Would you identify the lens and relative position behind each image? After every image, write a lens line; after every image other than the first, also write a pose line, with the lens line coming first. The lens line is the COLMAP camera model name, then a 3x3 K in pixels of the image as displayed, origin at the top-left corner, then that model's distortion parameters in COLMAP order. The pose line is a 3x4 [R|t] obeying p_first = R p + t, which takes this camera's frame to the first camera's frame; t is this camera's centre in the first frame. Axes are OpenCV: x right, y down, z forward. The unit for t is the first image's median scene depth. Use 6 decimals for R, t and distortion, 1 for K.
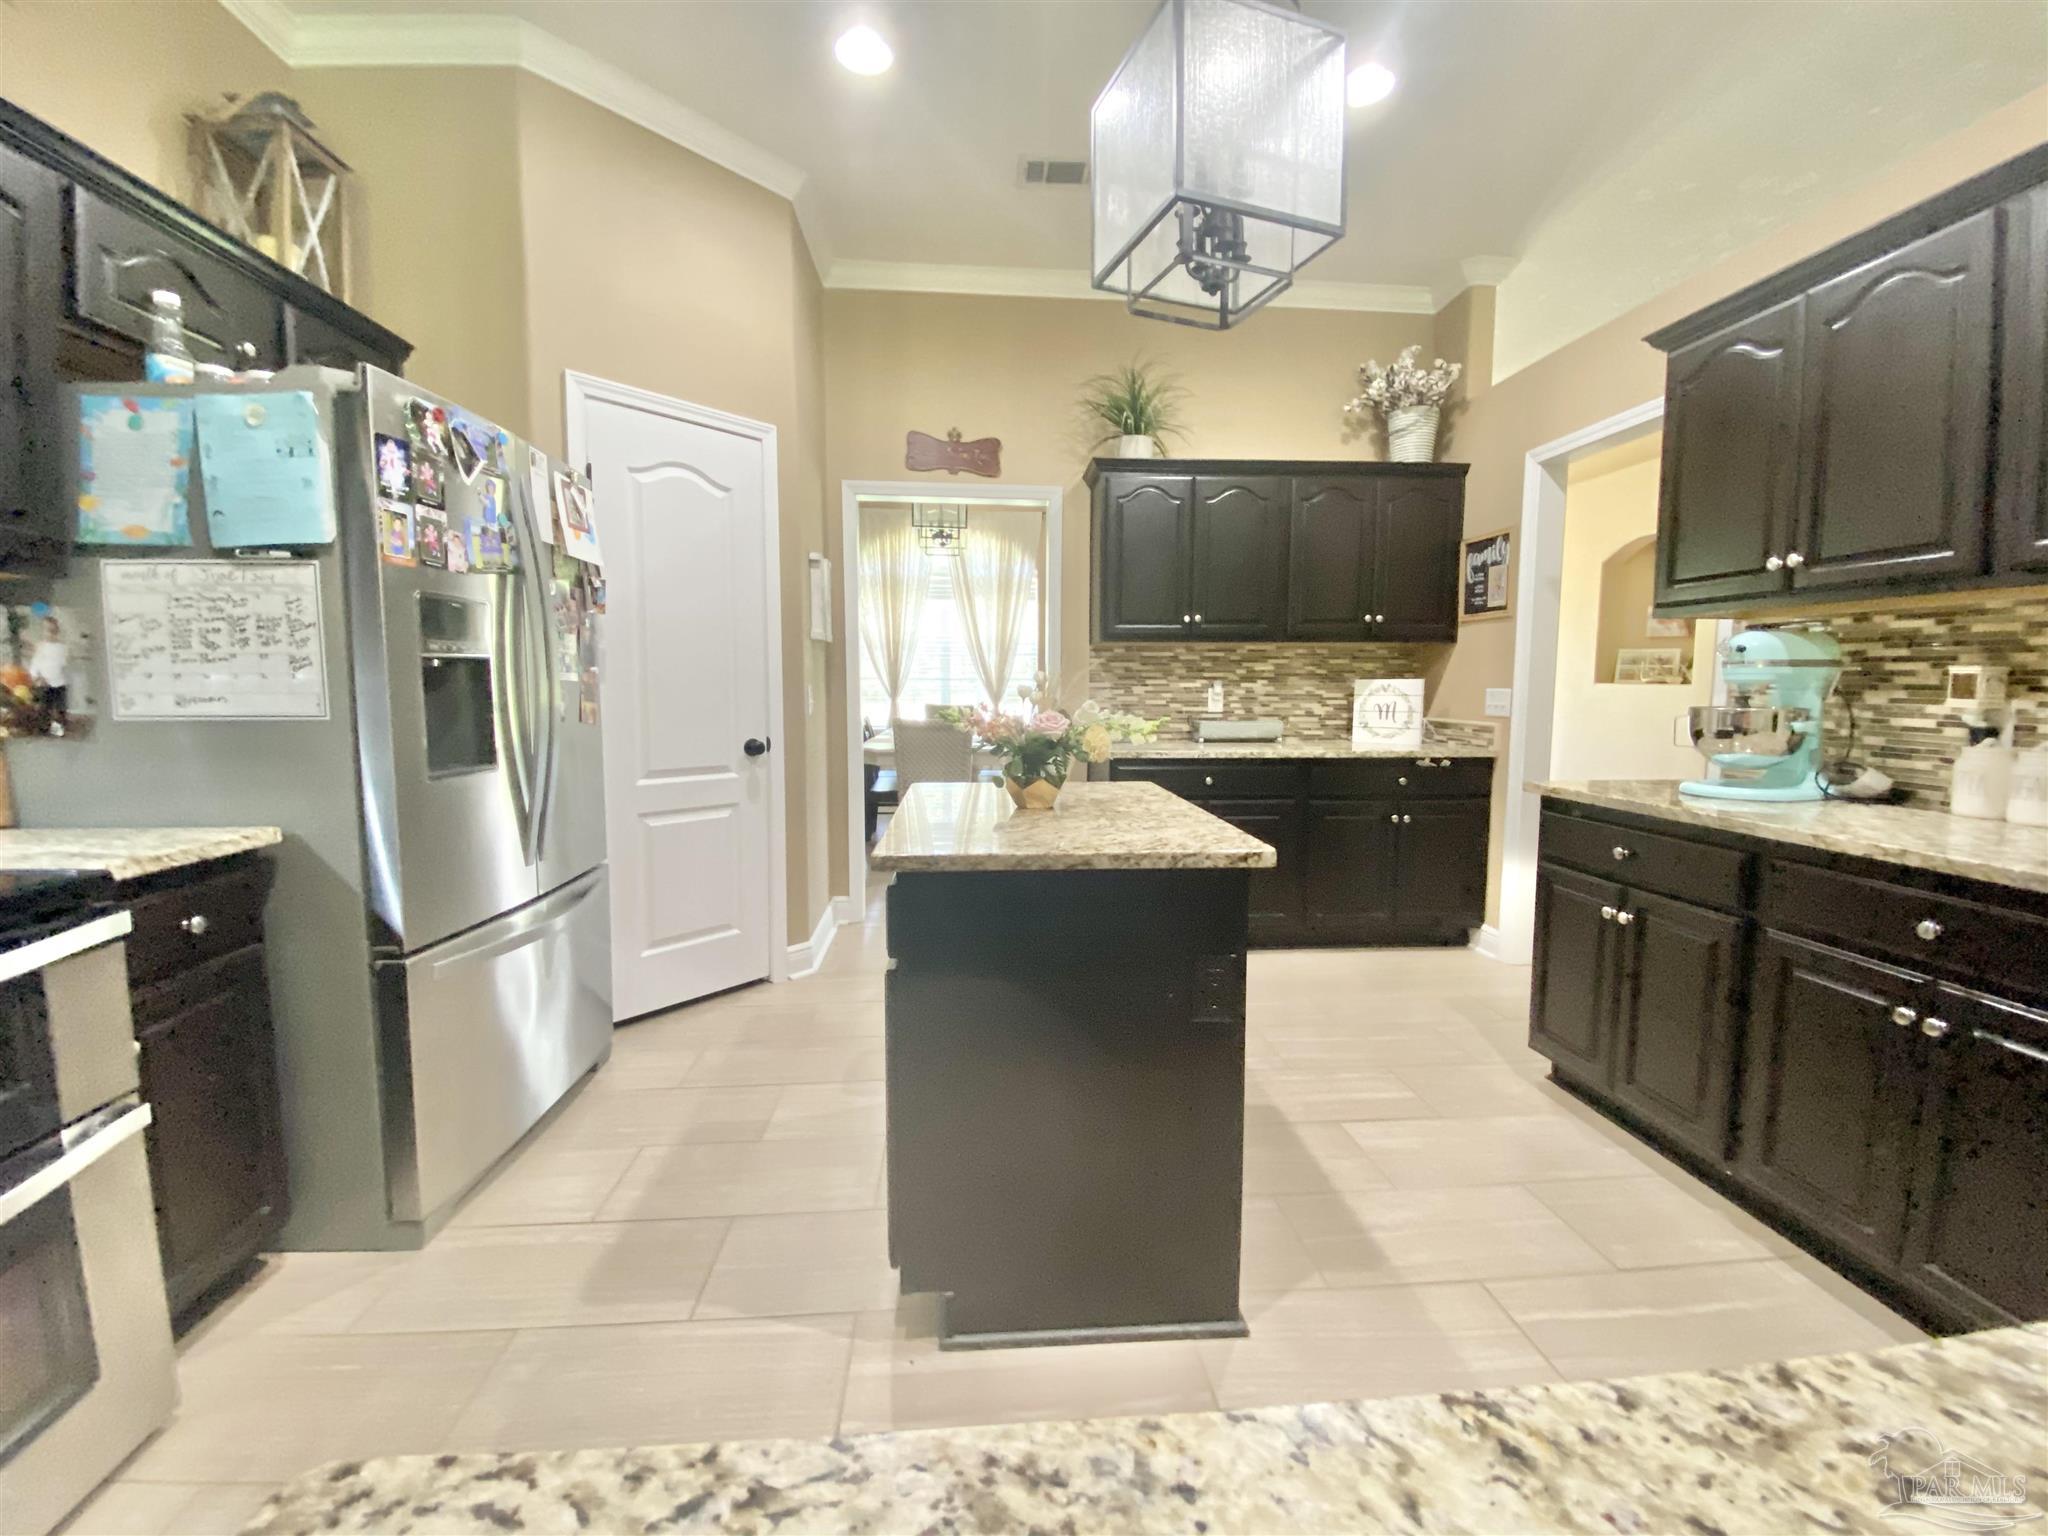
lens RADIAL K [[827.9, 0, 1018.9], [0, 827.9, 759.0], [0, 0, 1]] dist [0.001916, -0.000001]
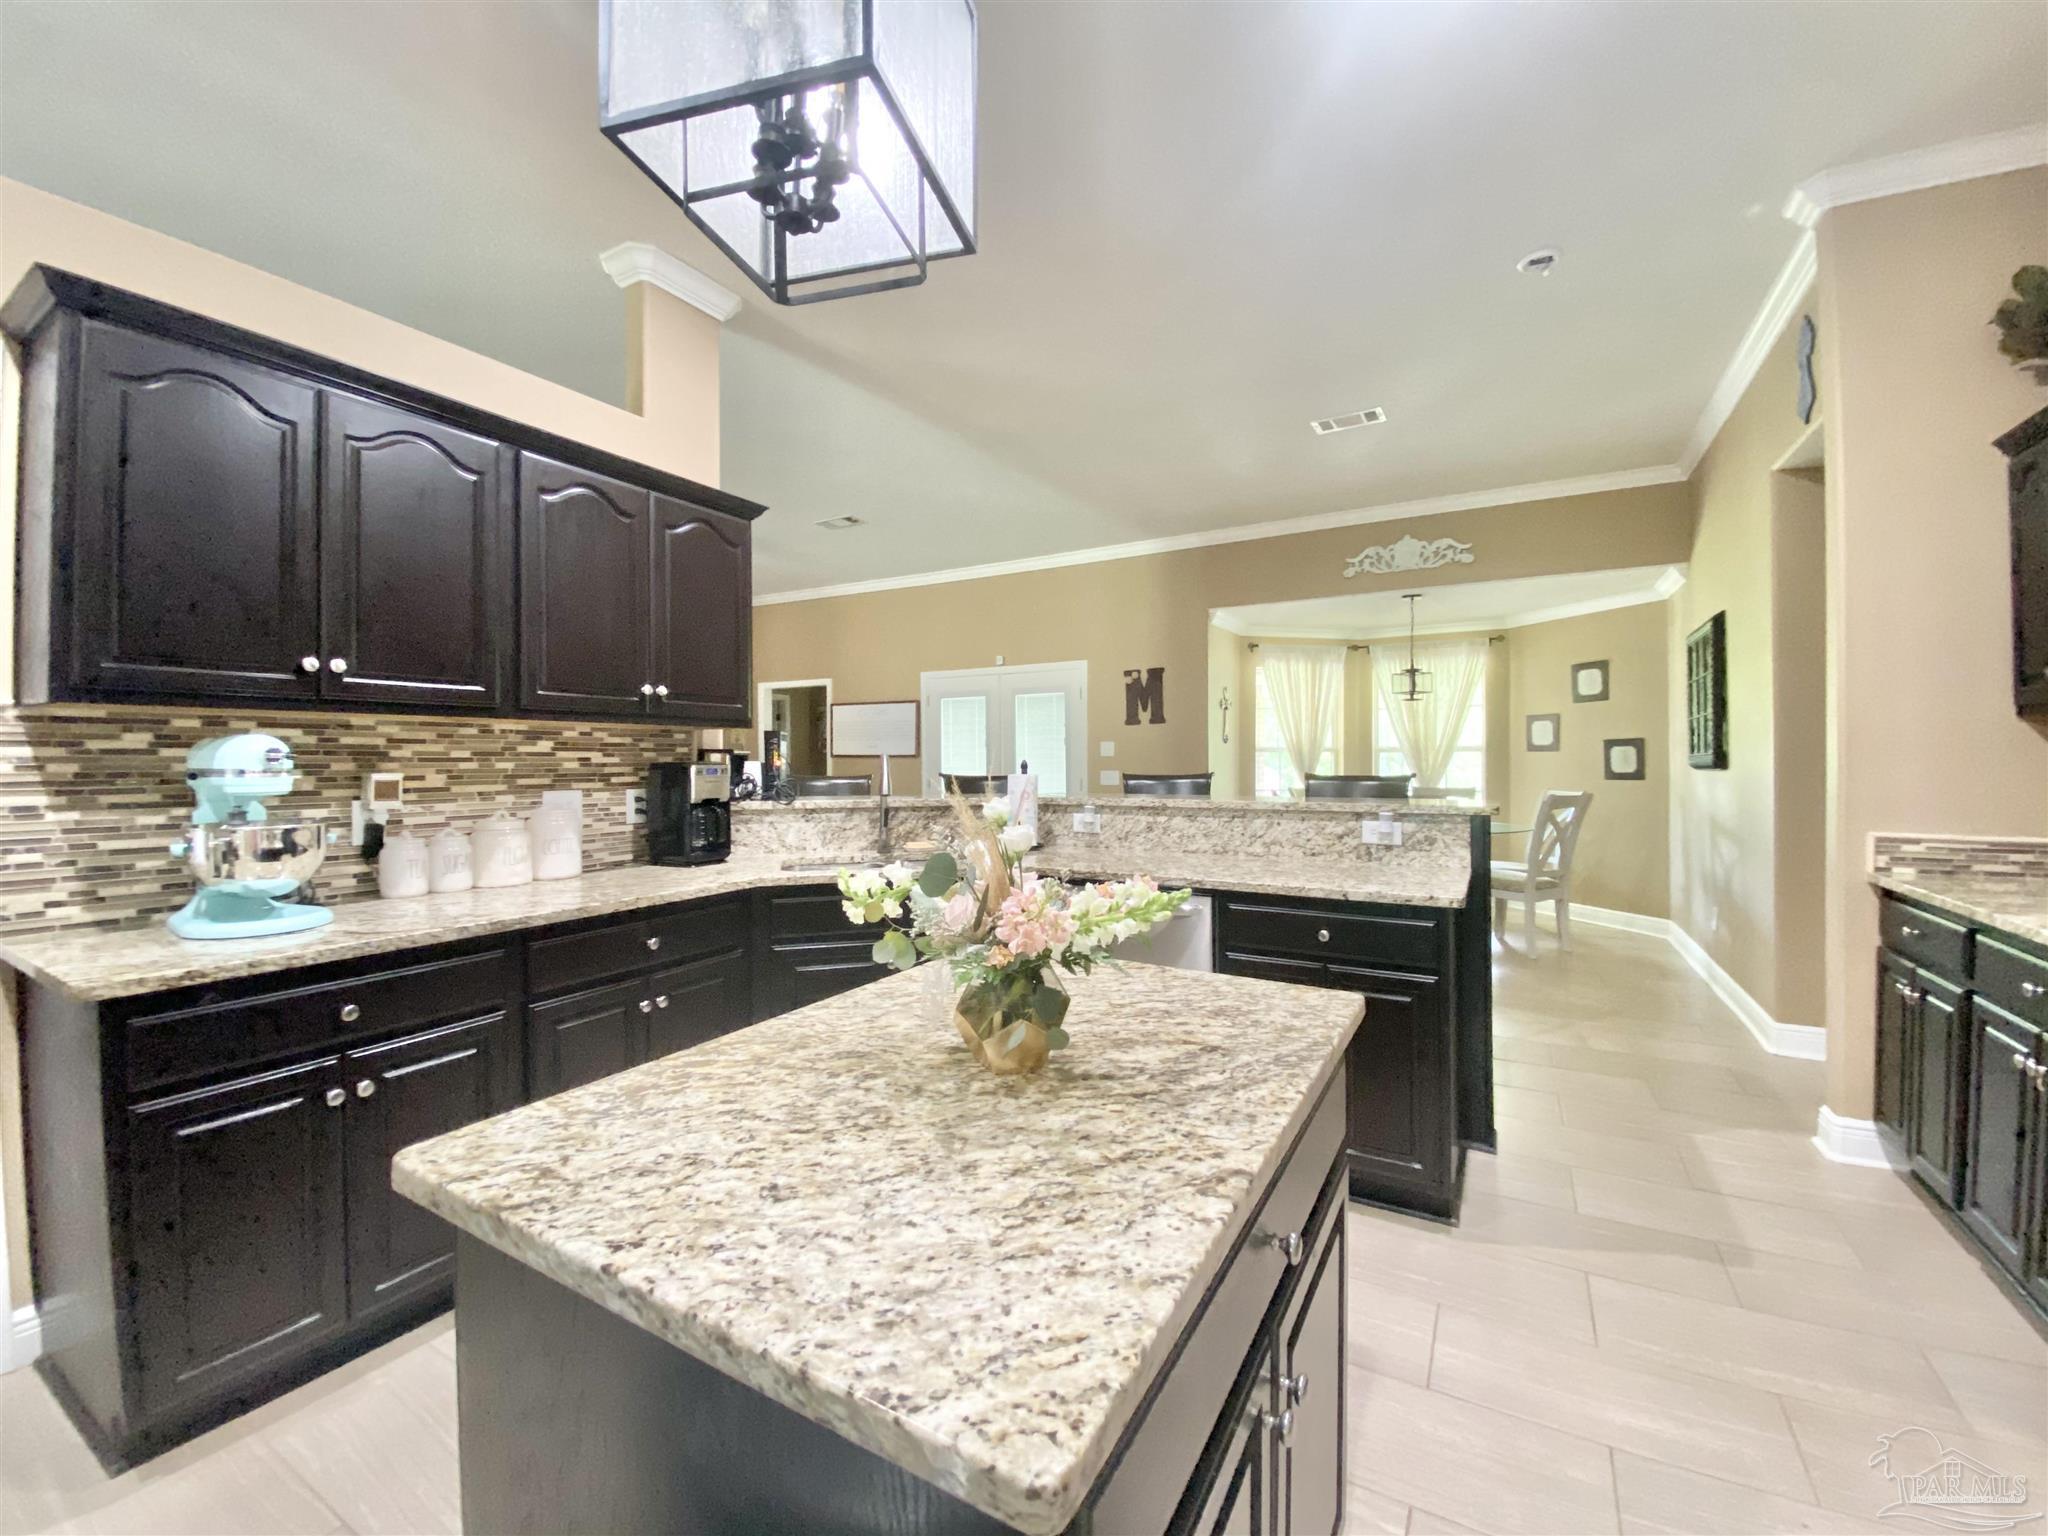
lens RADIAL K [[827.9, 0, 1021.3], [0, 827.9, 775.7], [0, 0, 1]] dist [0.001916, -0.000001]
pose [[-0.820421, 0.006934, 0.571717, -0.324381], [0.074381, 0.992723, 0.094698, -0.164804], [-0.566901, 0.120217, -0.814967, 1.574468]]
